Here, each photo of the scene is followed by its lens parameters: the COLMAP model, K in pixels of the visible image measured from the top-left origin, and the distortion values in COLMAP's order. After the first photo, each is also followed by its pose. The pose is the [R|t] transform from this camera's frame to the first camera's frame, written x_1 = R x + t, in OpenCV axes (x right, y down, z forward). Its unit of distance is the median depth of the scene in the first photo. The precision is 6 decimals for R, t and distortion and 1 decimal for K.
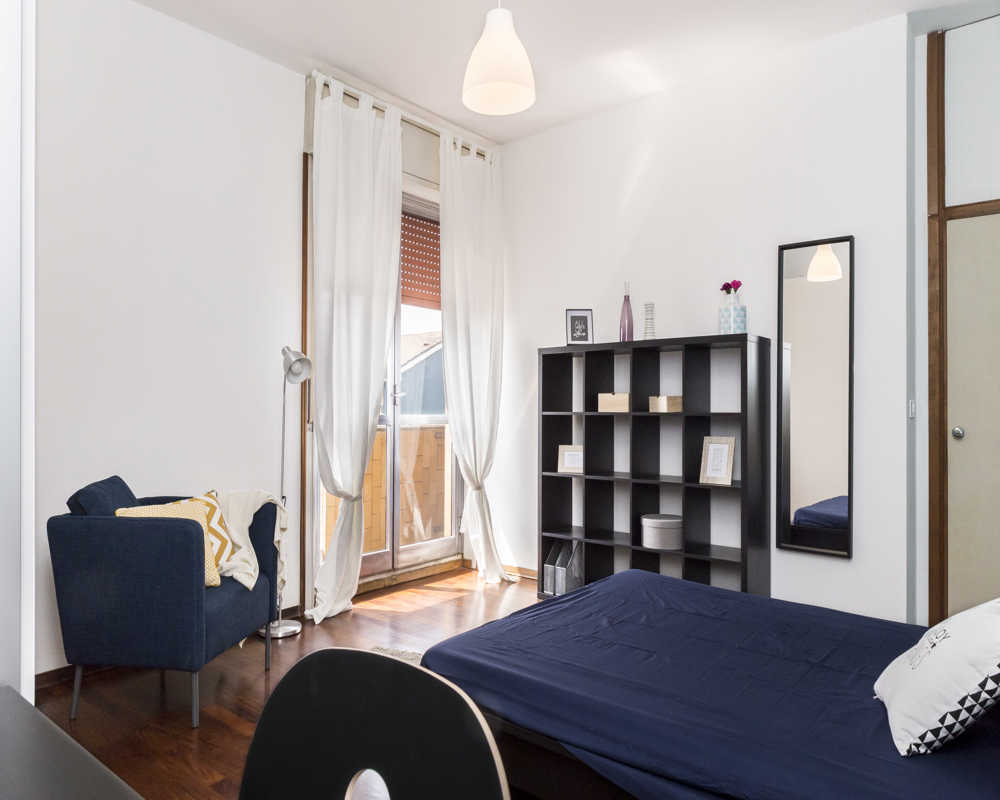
lens RADIAL K [[677.8, 0, 499.7], [0, 677.8, 425.2], [0, 0, 1]] dist [0.006418, 0.001088]
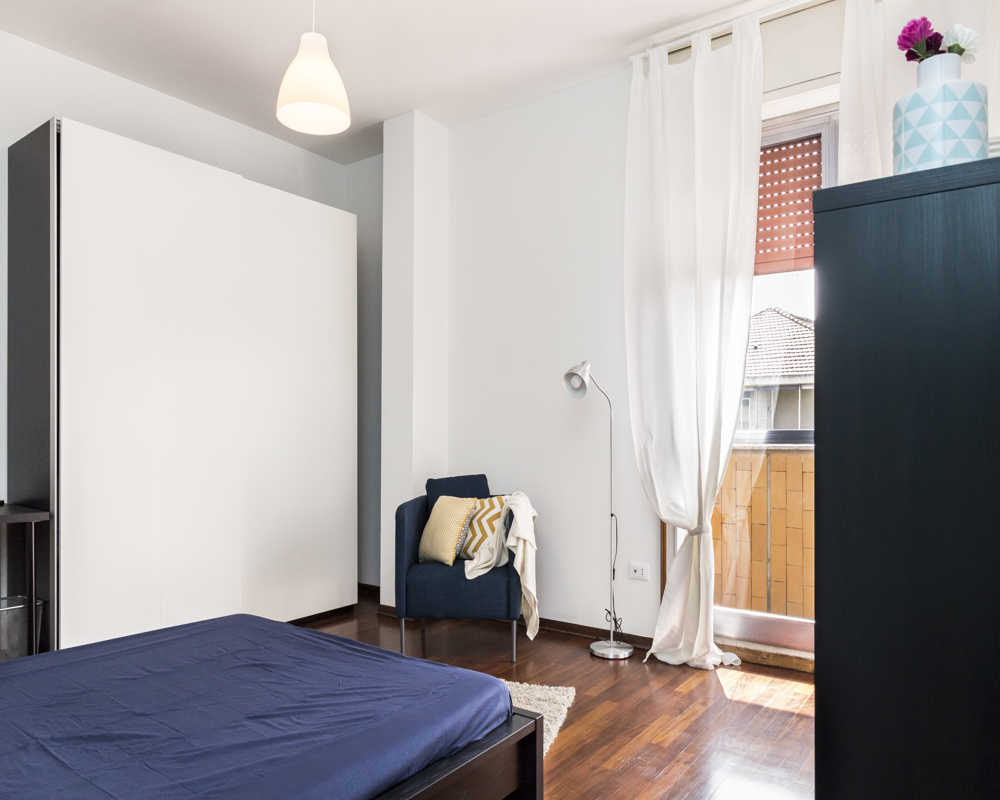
lens RADIAL K [[687.2, 0, 479.2], [0, 687.2, 441.8], [0, 0, 1]] dist [-0.061622, 0.000917]
pose [[0.067626, 0.012286, -0.997635, 0.648899], [-0.024567, 0.999642, 0.010645, -0.001247], [0.997408, 0.023789, 0.067904, 0.767652]]
